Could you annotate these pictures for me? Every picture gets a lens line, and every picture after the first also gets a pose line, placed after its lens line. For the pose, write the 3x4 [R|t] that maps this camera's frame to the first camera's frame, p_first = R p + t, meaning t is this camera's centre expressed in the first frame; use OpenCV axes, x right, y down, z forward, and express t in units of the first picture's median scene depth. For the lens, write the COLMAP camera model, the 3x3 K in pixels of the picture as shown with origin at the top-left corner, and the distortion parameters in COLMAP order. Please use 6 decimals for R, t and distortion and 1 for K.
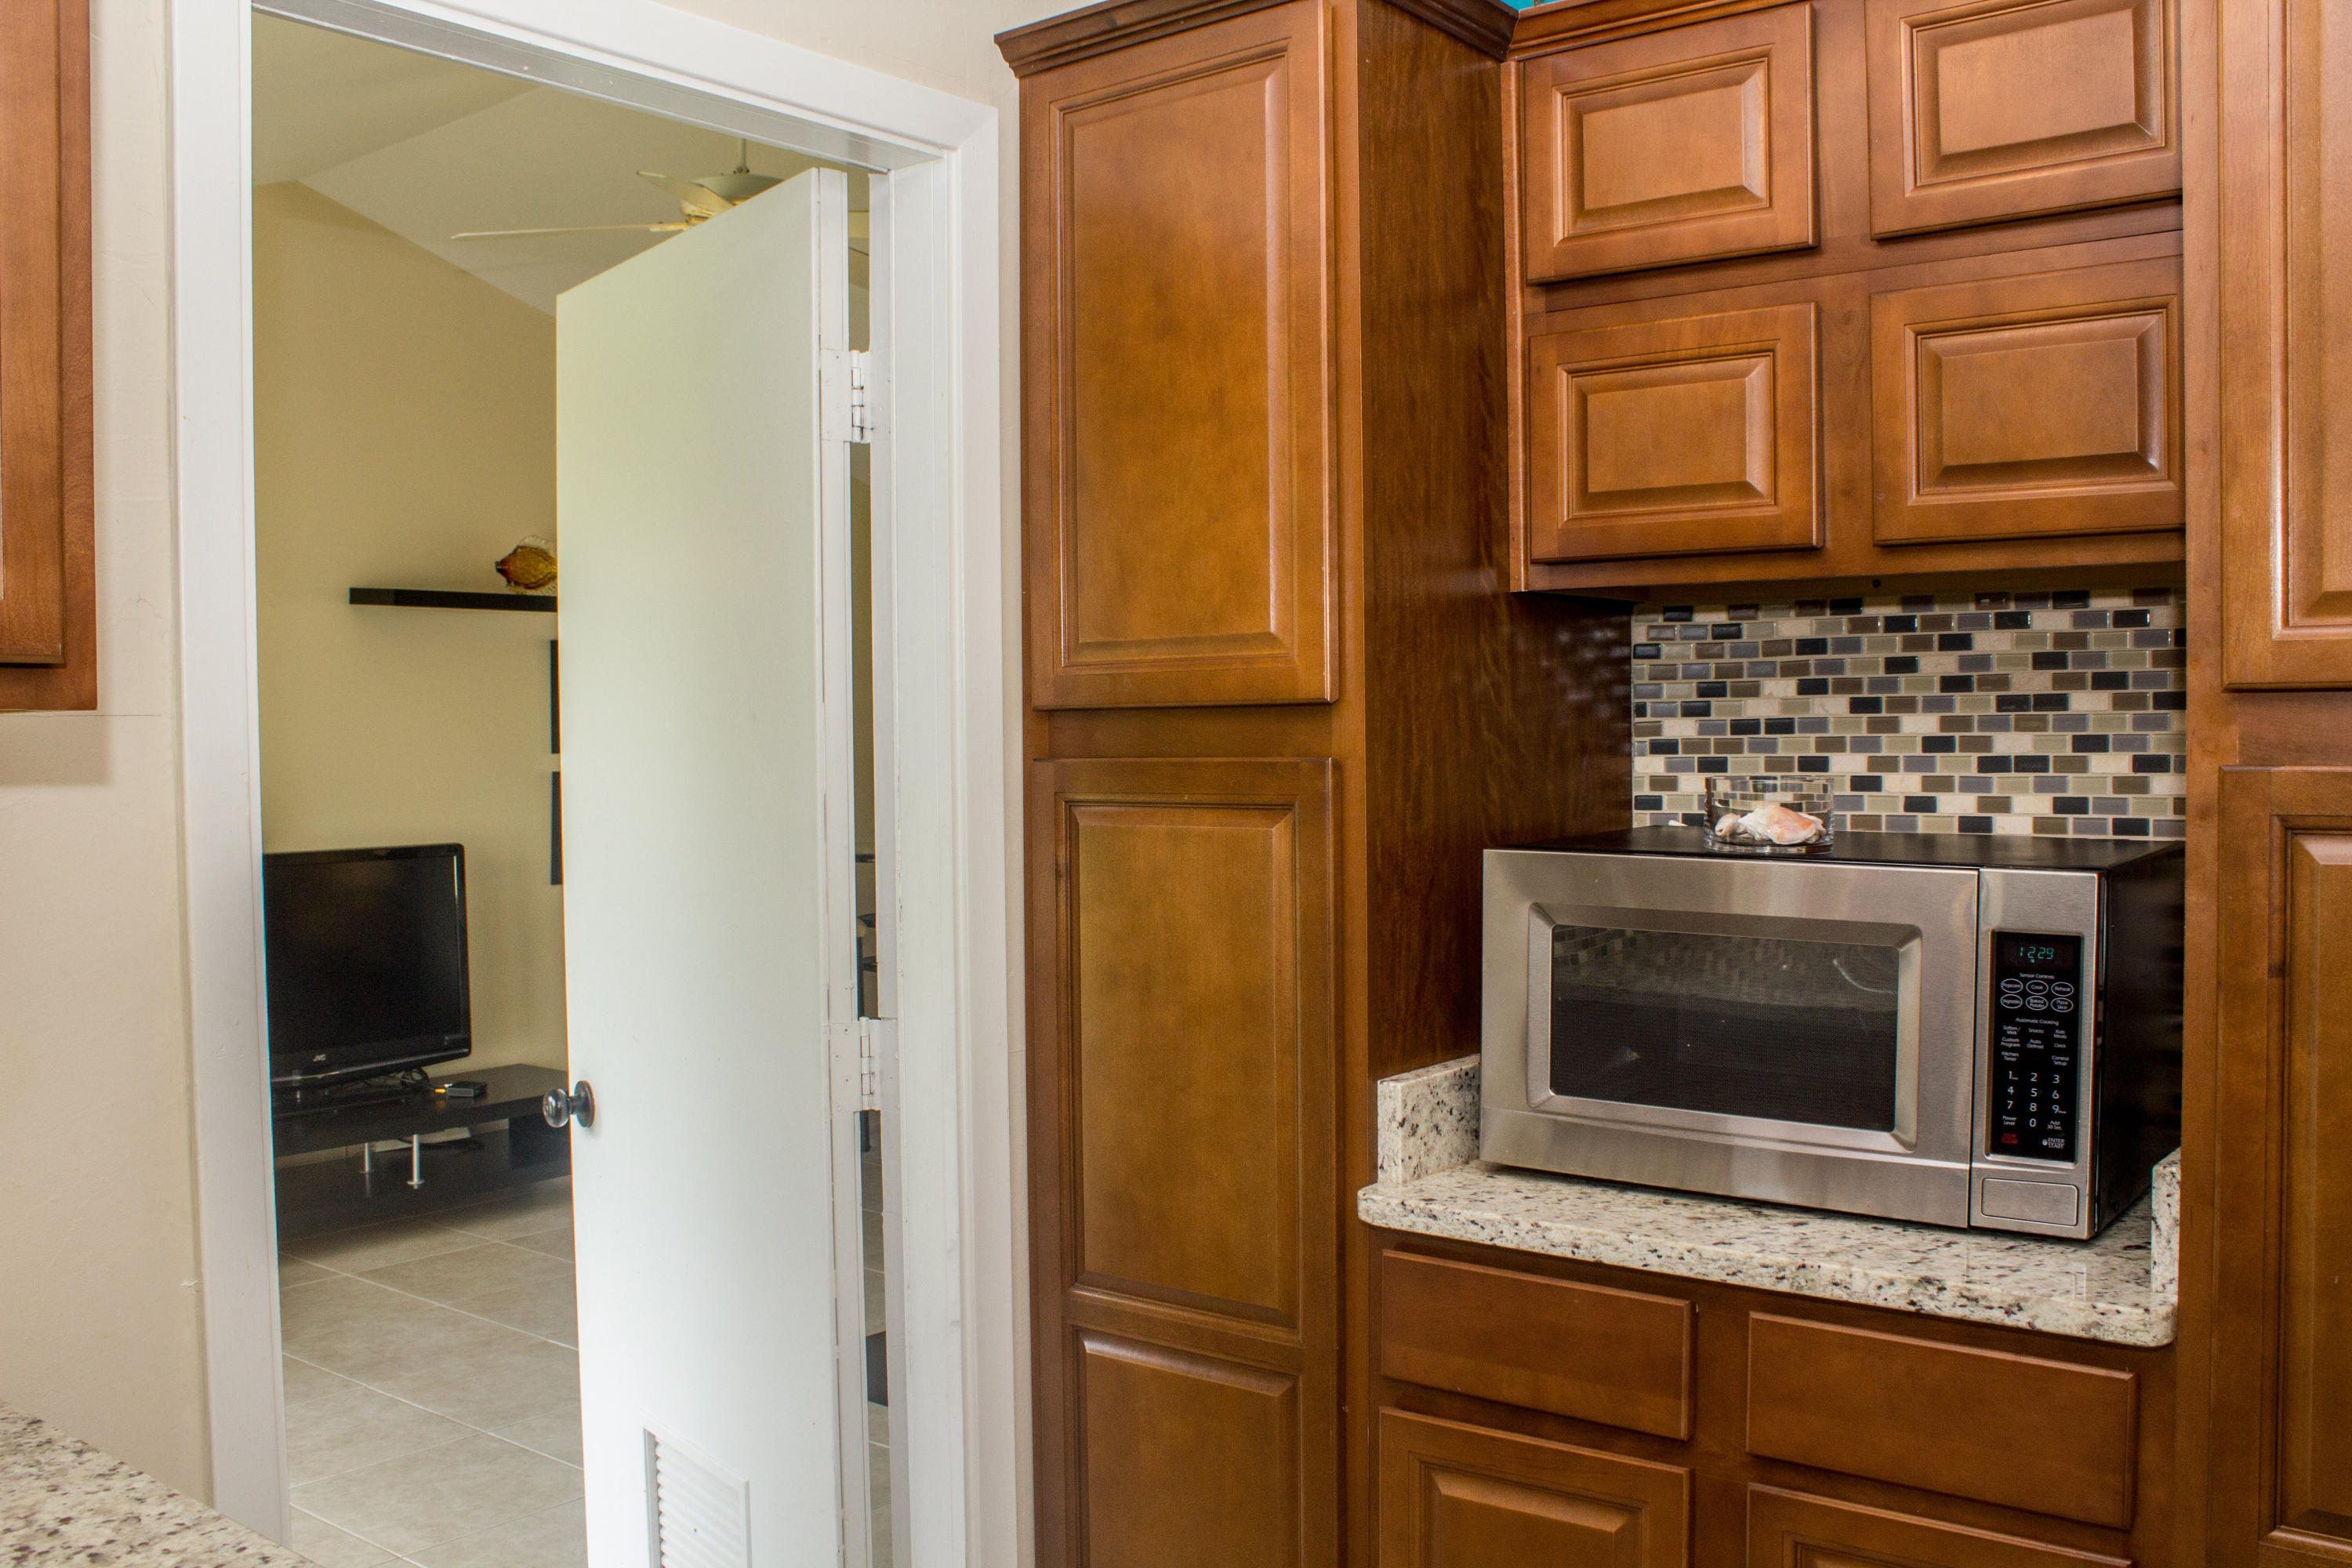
lens RADIAL K [[2050.4, 0, 1176.0], [0, 2050.4, 784.0], [0, 0, 1]] dist [-0.053176, 0.001804]
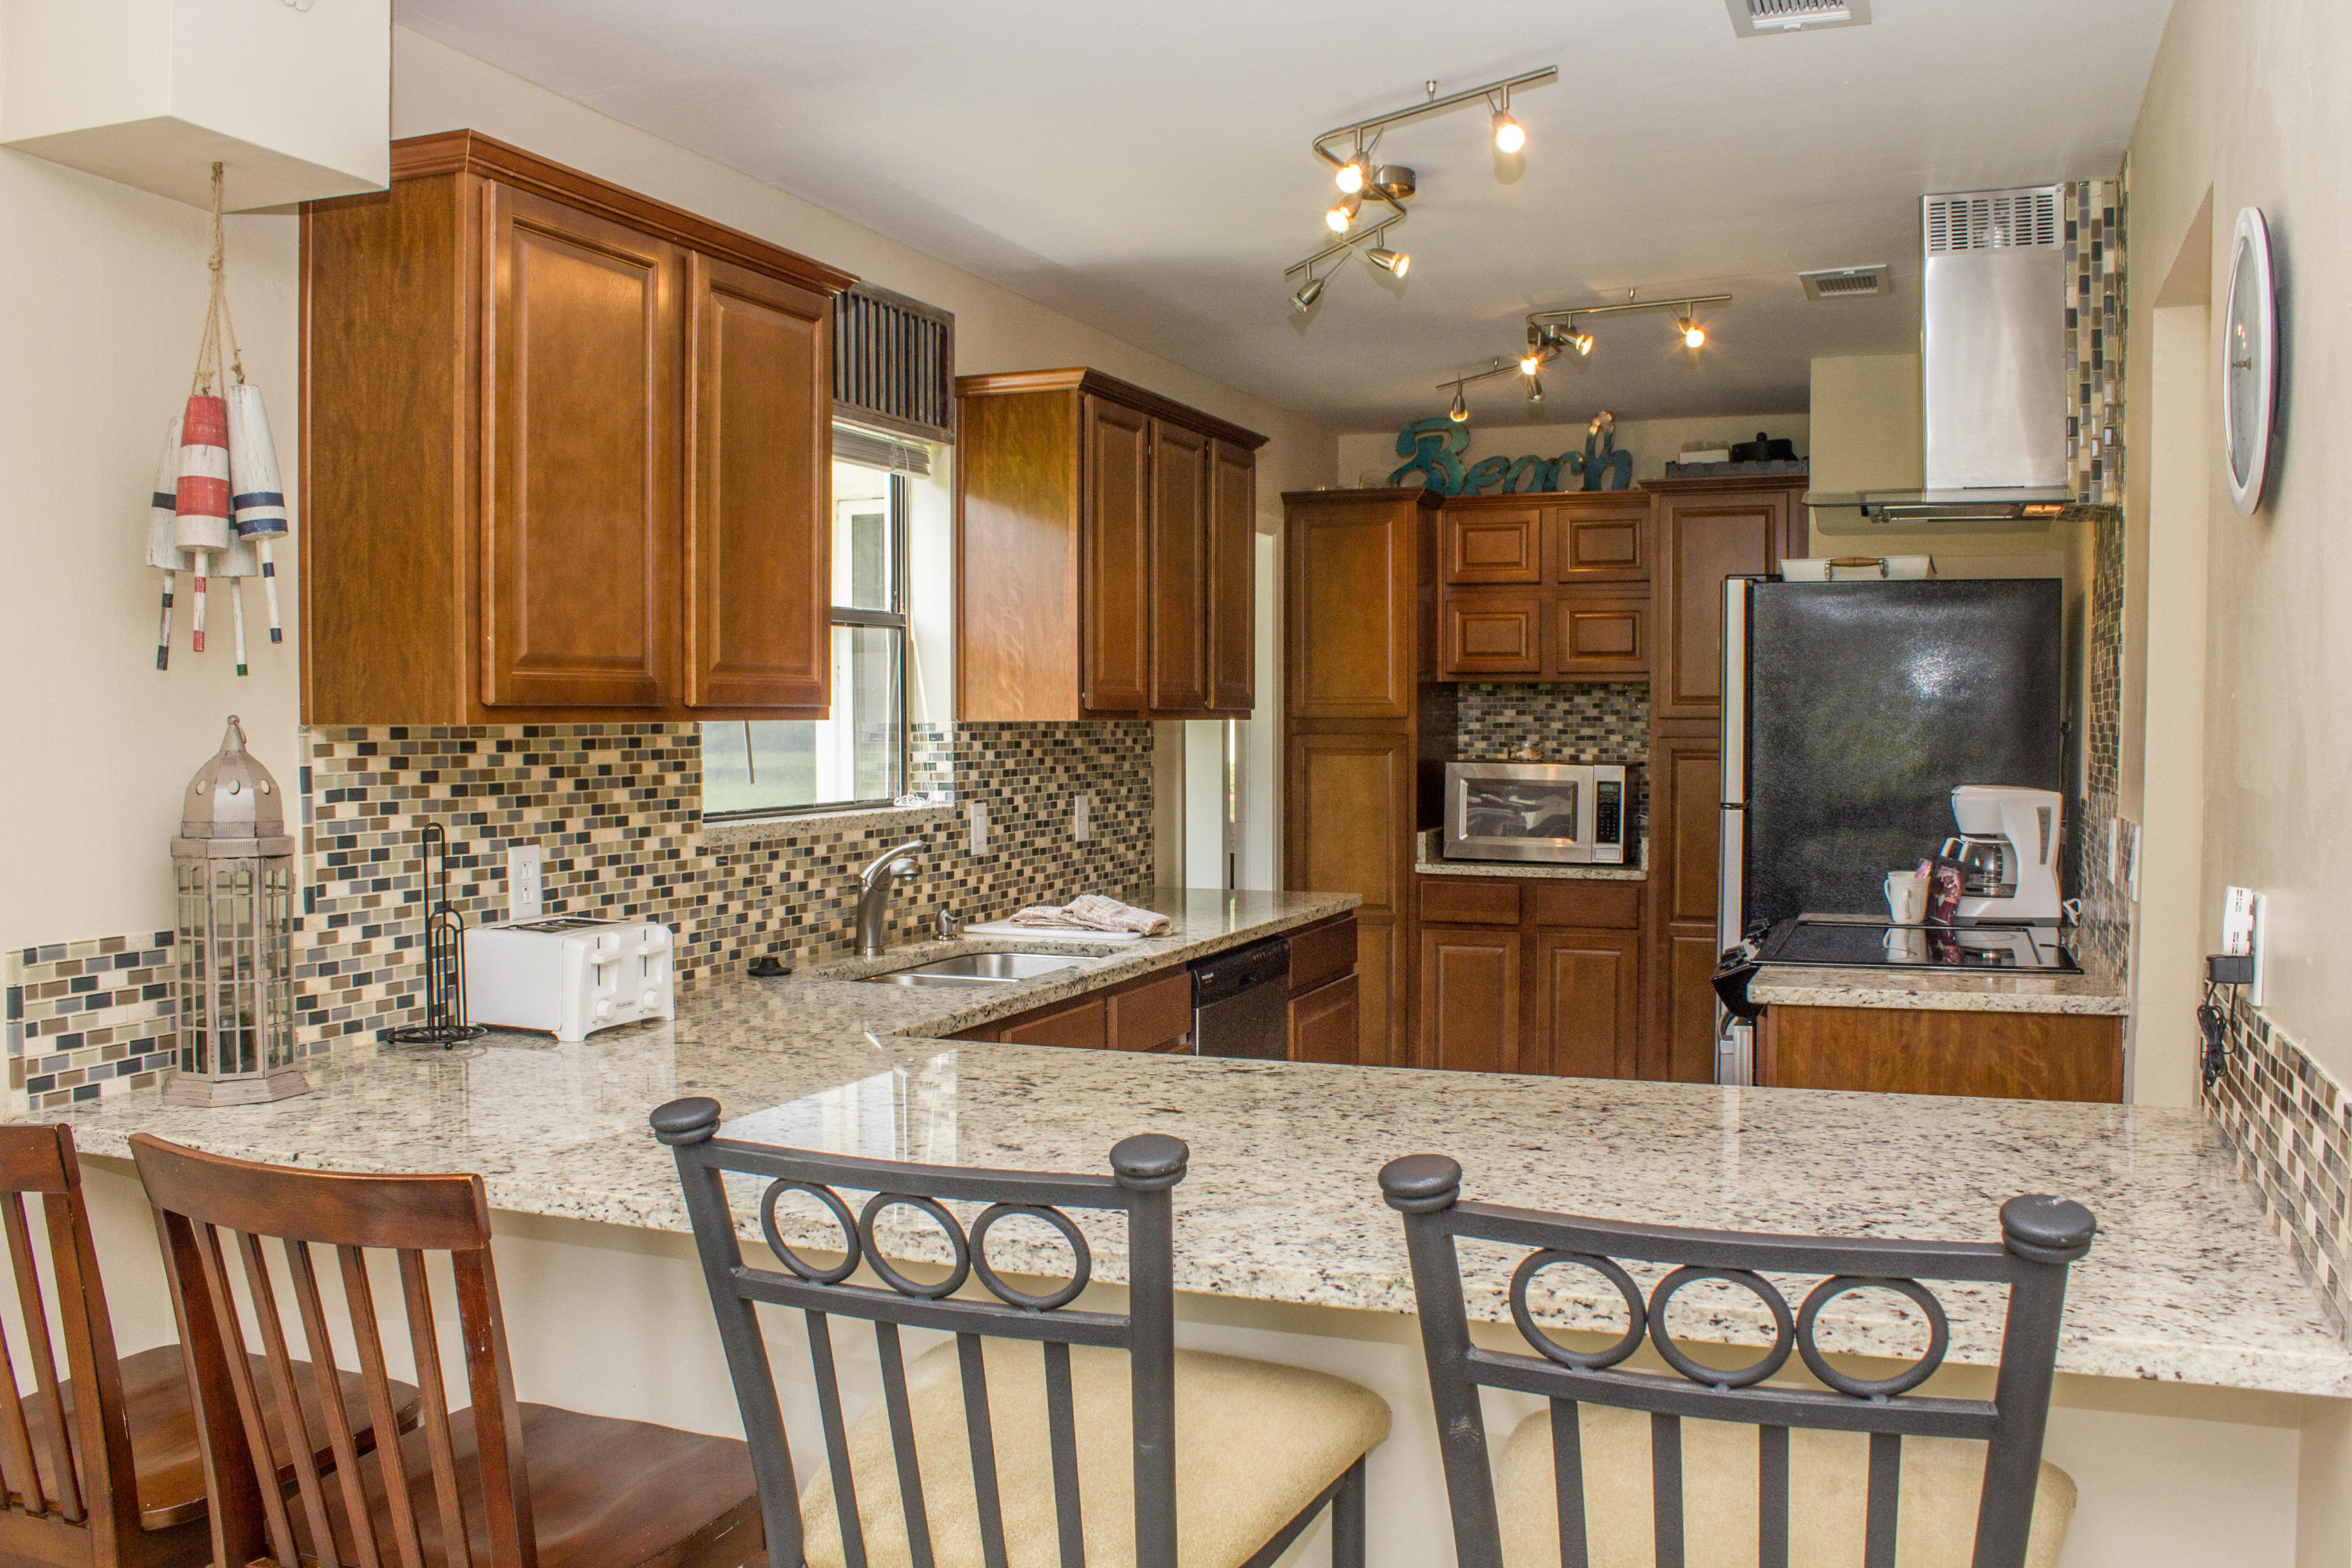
lens RADIAL K [[1972.0, 0, 1176.0], [0, 1972.0, 784.0], [0, 0, 1]] dist [0.010265, 0.008629]
pose [[0.957122, -0.002043, 0.289676, -1.120022], [-0.001077, 0.999943, 0.010611, 0.030709], [-0.289682, -0.010468, 0.957066, -1.809654]]
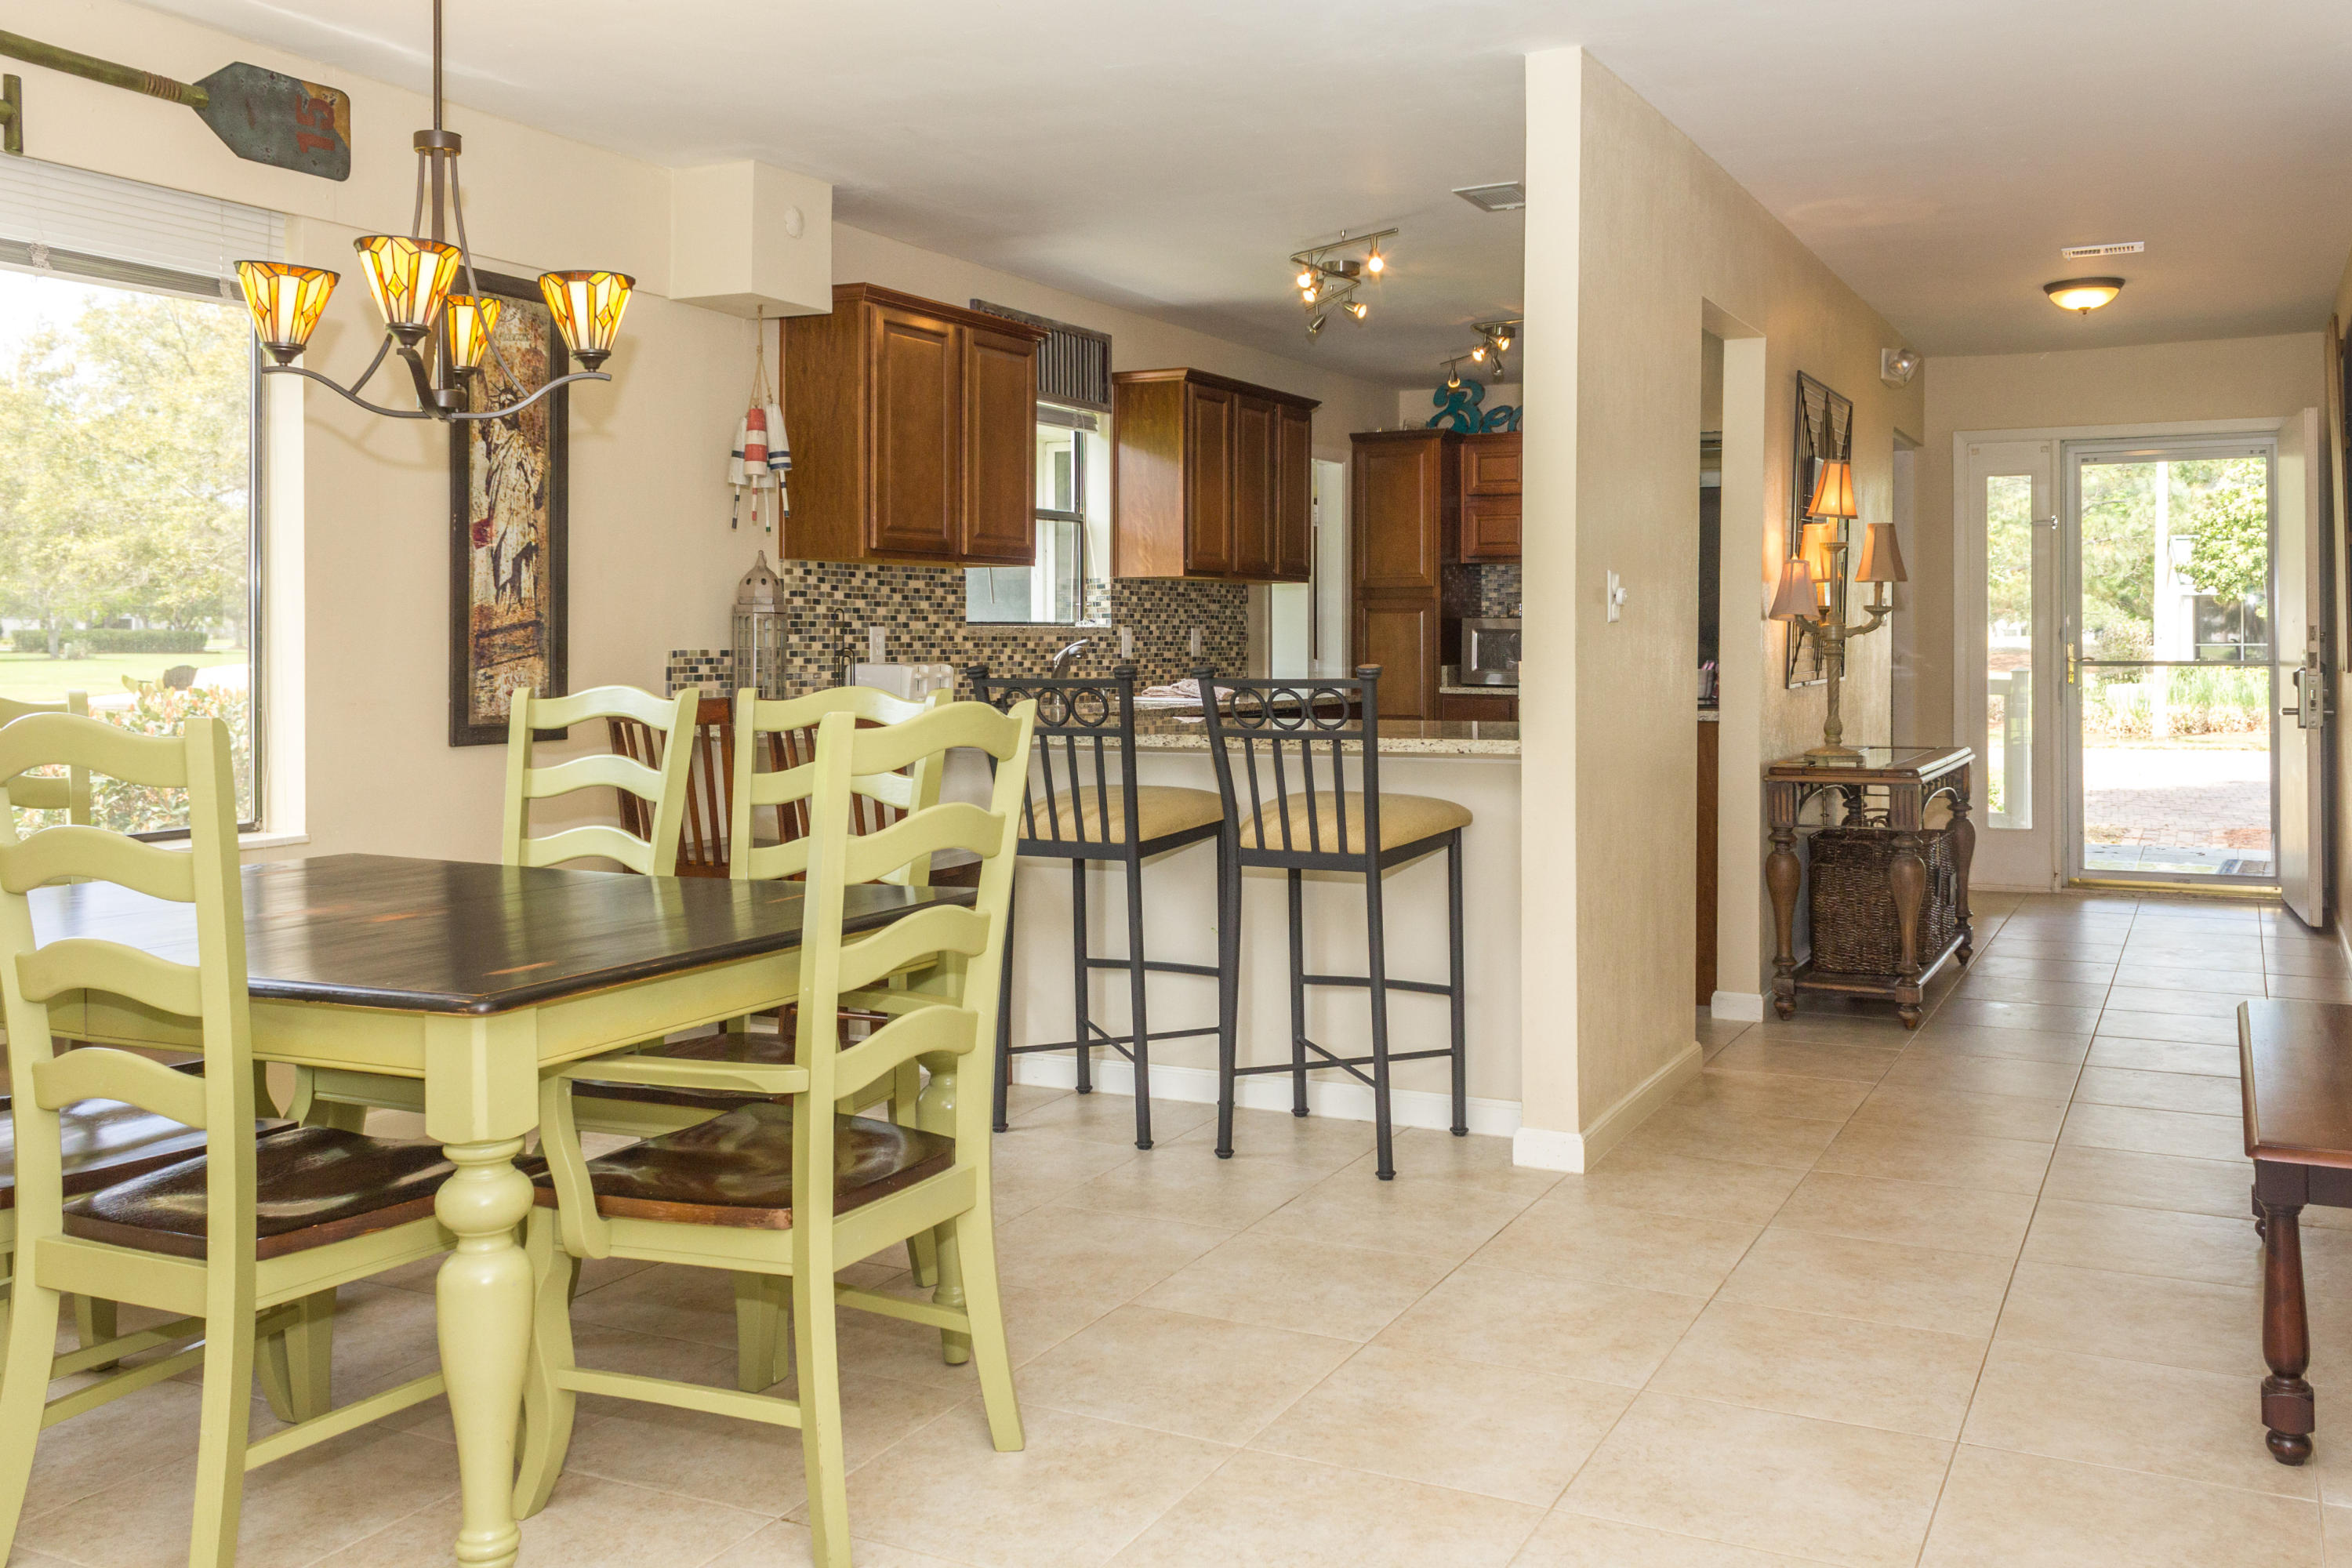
lens RADIAL K [[1961.7, 0, 1252.7], [0, 1961.7, 614.8], [0, 0, 1]] dist [0.469710, -0.001994]
pose [[0.975851, 0.011009, 0.218161, -1.256275], [-0.003785, 0.999431, -0.033506, 0.168281], [-0.218405, 0.031871, 0.975338, -3.192185]]
